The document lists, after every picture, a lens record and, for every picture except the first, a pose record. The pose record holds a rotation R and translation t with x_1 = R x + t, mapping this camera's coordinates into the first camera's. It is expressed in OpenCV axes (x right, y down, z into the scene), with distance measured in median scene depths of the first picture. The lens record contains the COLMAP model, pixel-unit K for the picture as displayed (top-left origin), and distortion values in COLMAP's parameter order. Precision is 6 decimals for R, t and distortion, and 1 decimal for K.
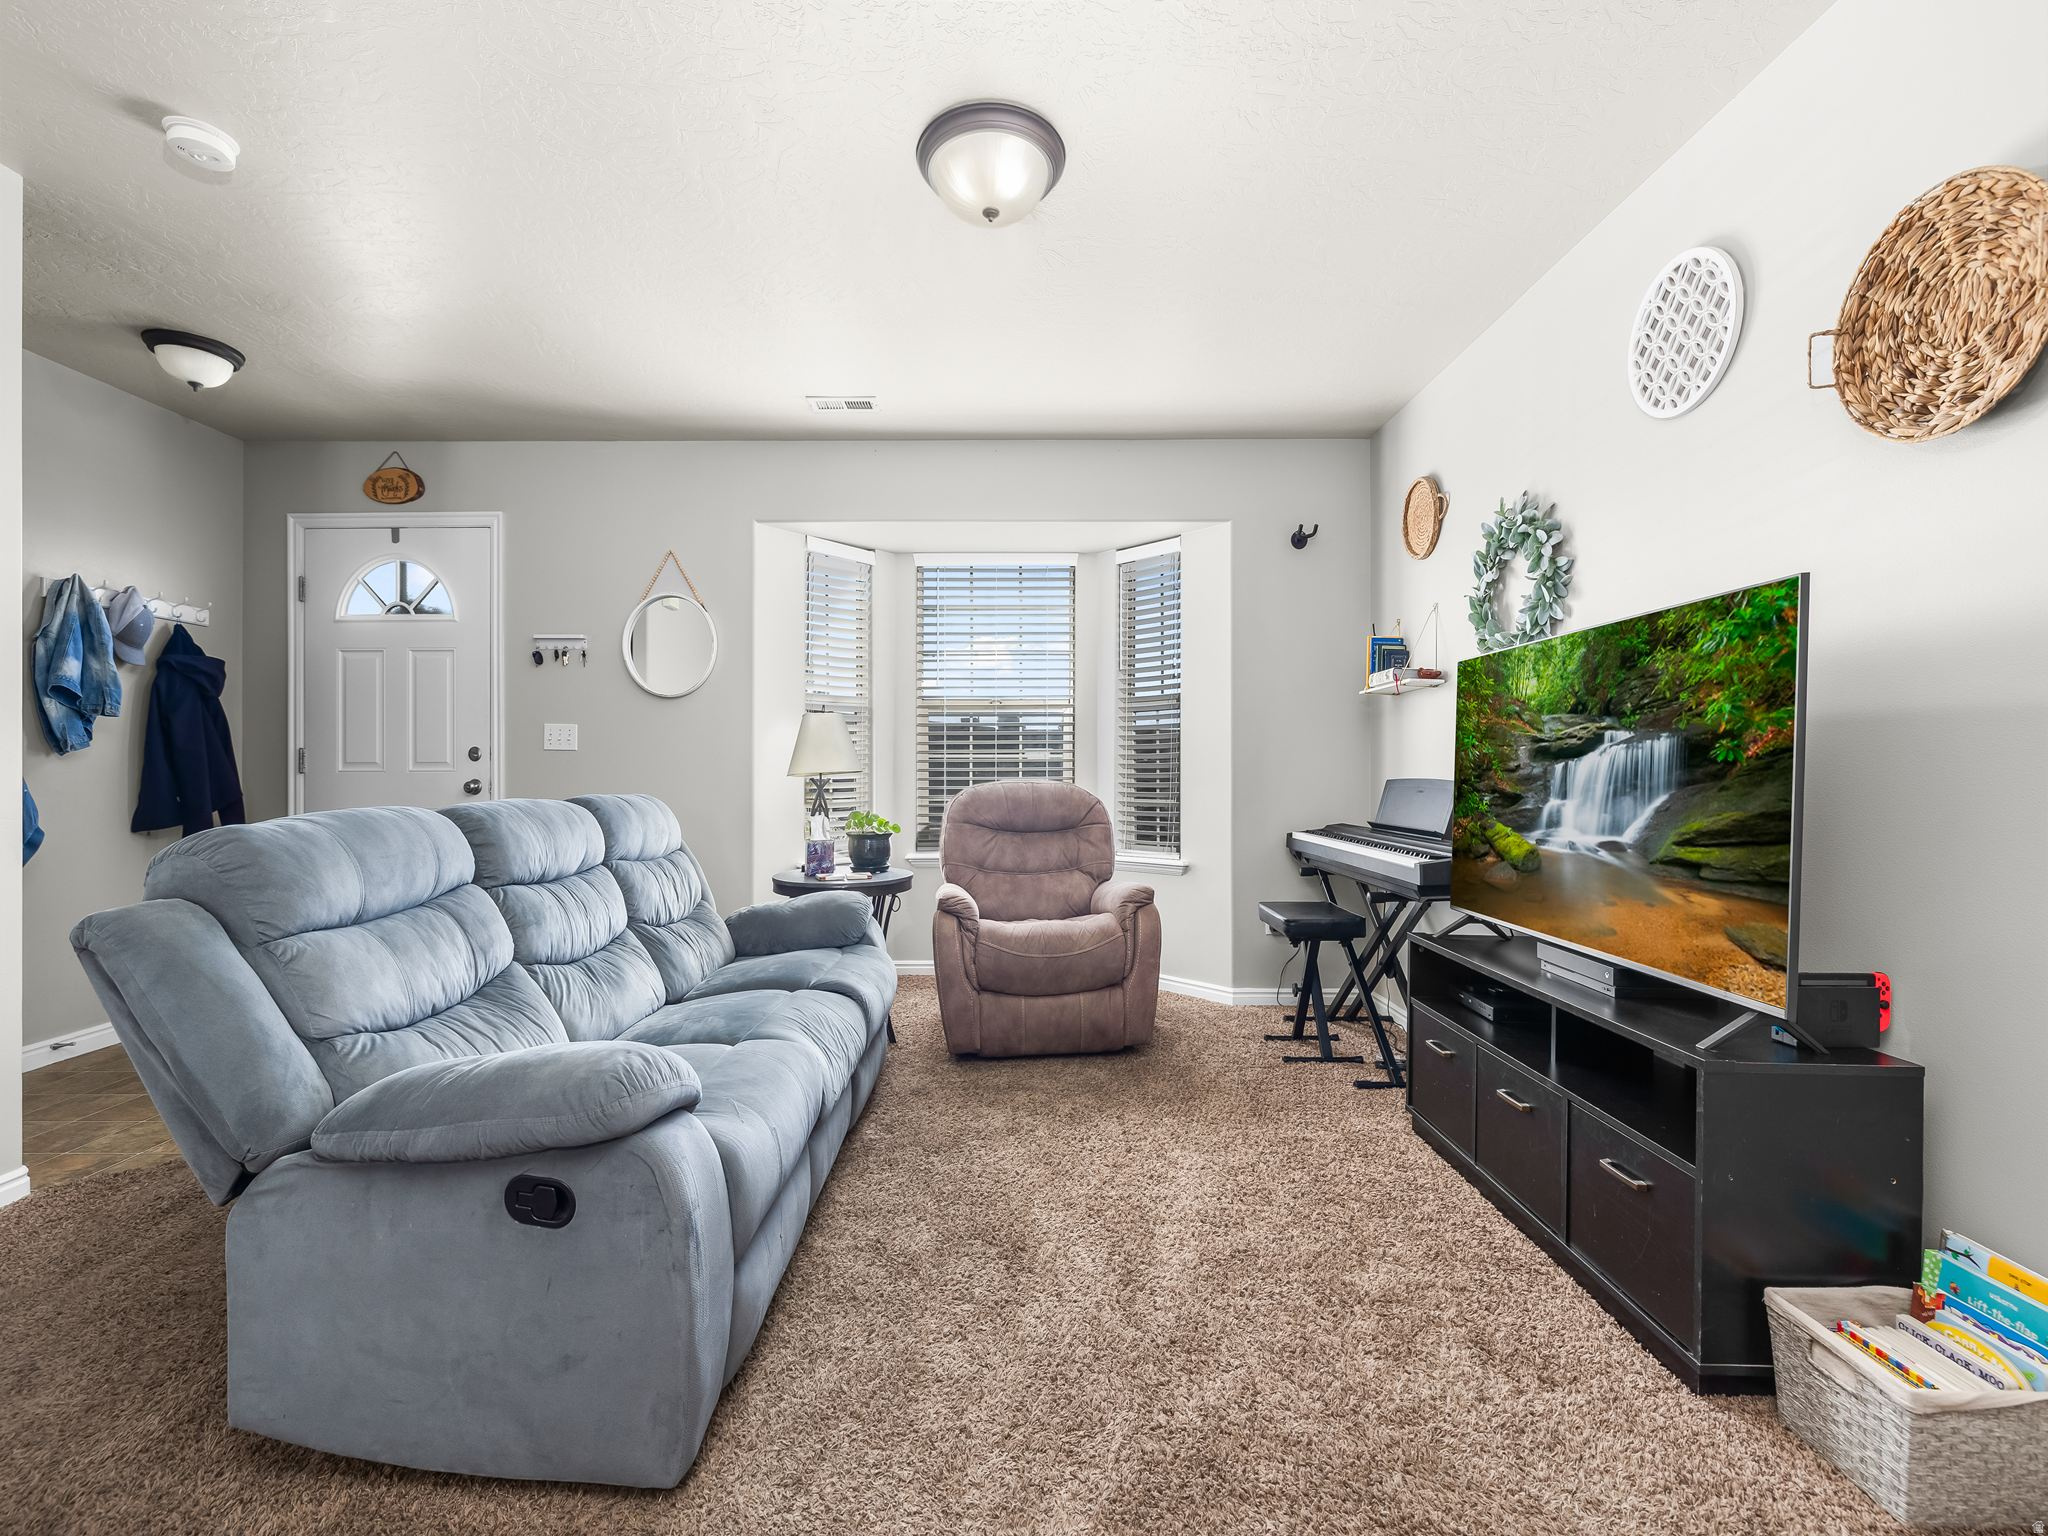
lens RADIAL K [[874.2, 0, 1002.0], [0, 874.2, 760.7], [0, 0, 1]] dist [0.001339, -0.000253]
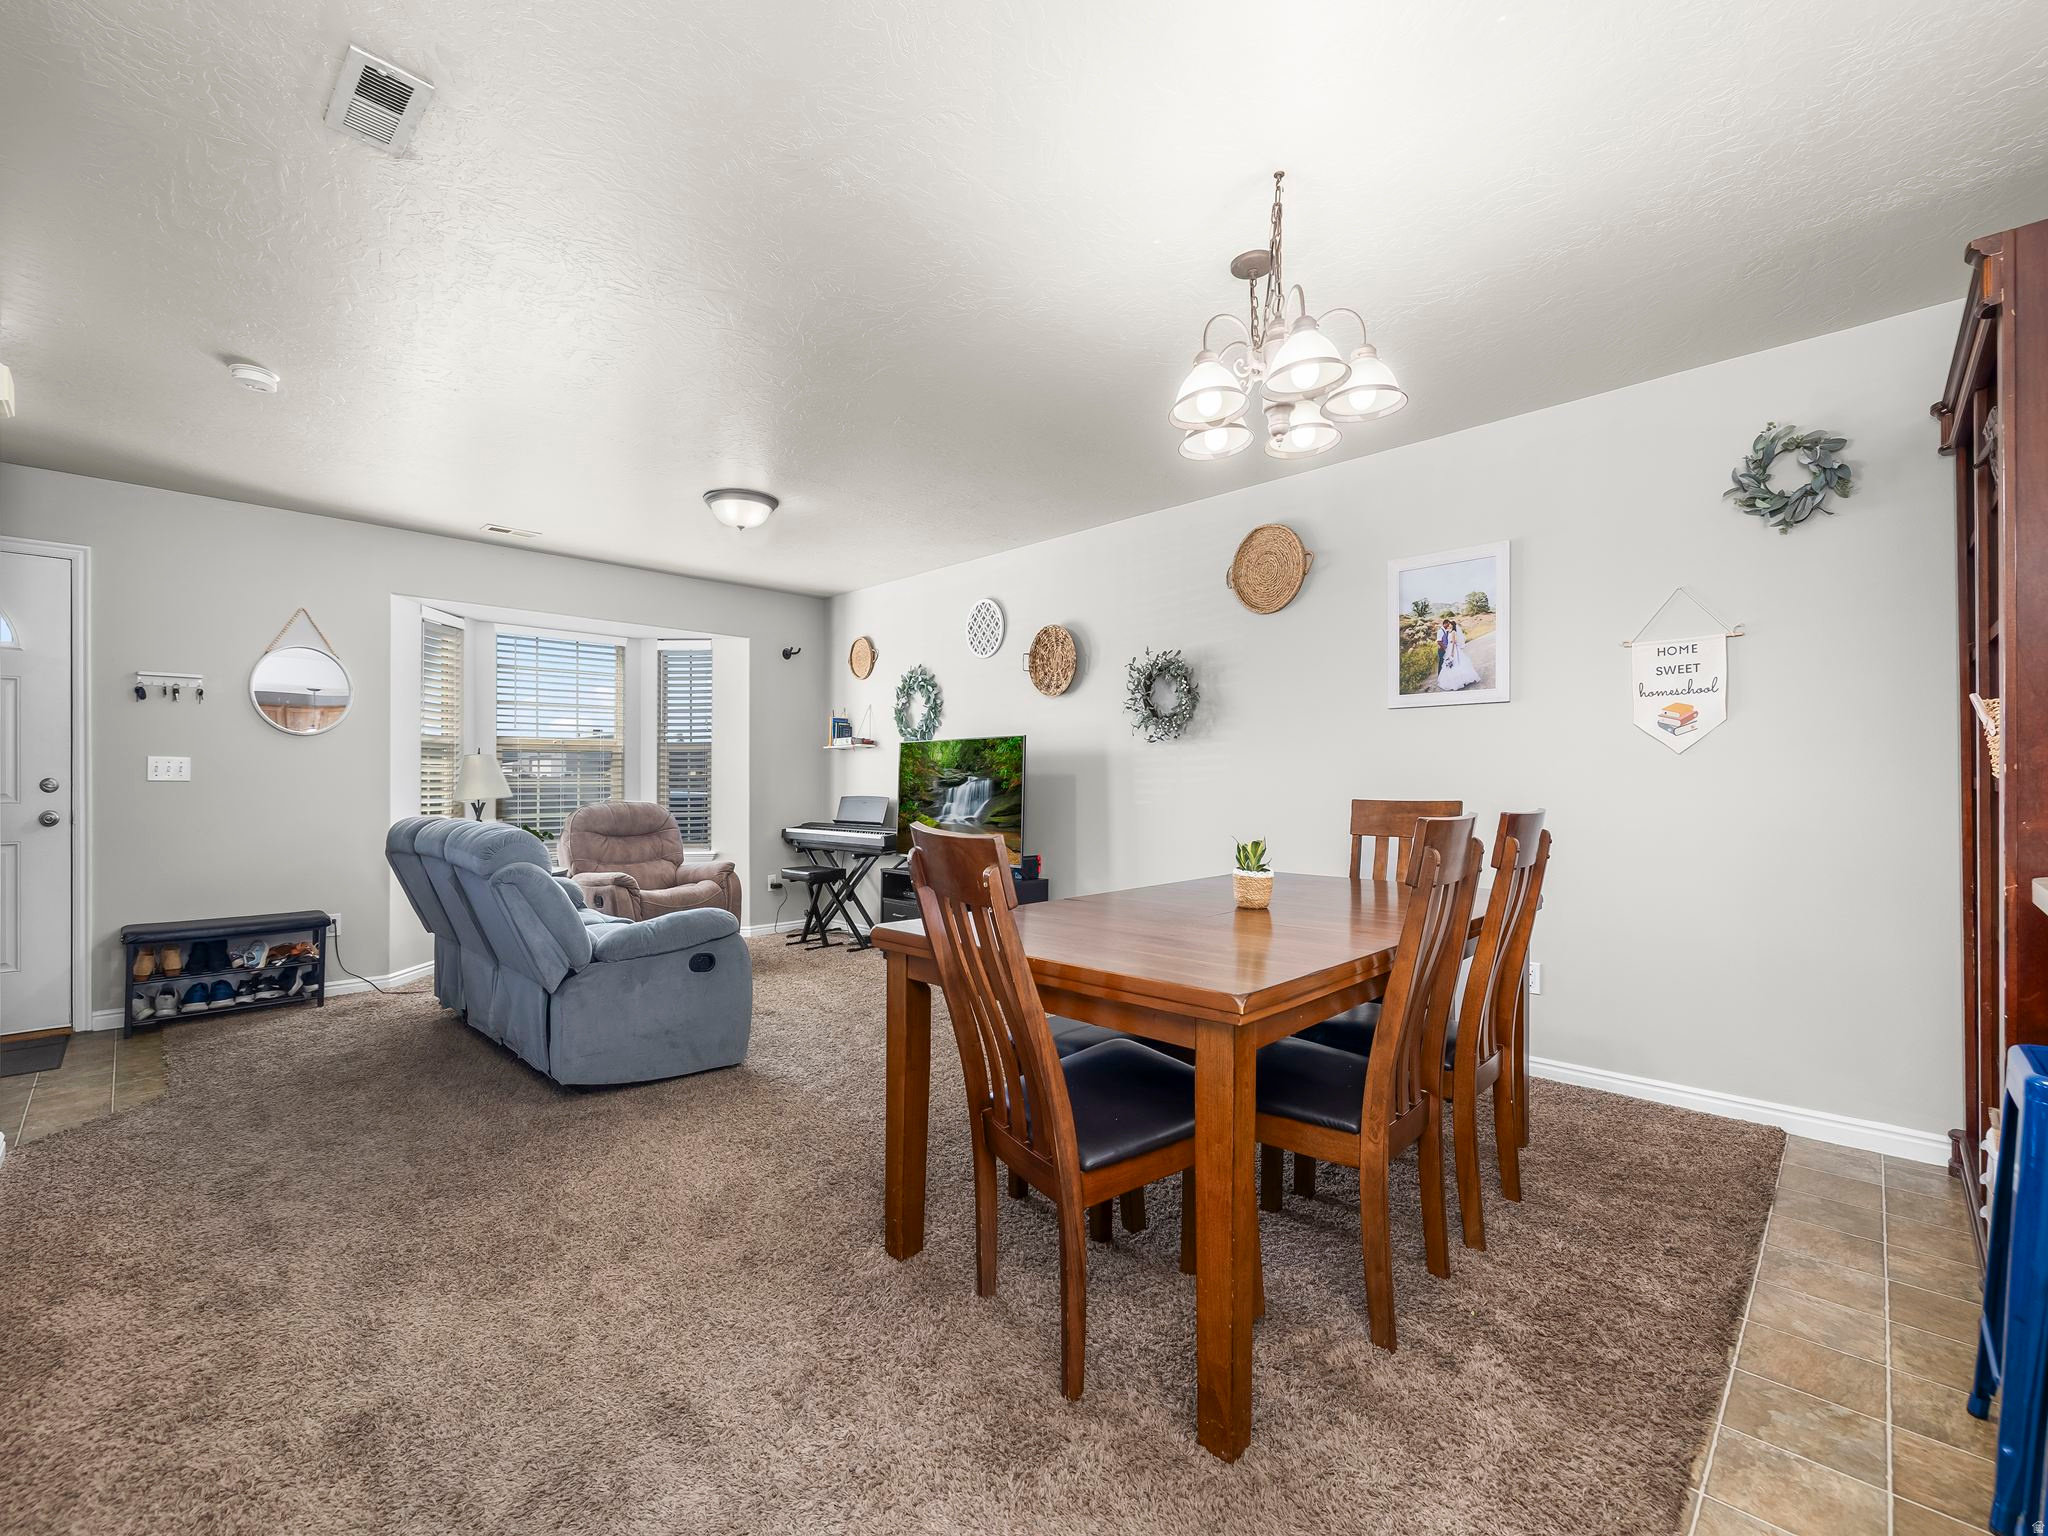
lens RADIAL K [[874.2, 0, 1016.4], [0, 874.2, 773.5], [0, 0, 1]] dist [0.001339, -0.000253]
pose [[0.694797, 0.002243, 0.719202, -0.903800], [0.001561, 0.999988, -0.004627, -0.024634], [-0.719204, 0.004338, 0.694785, -0.777841]]
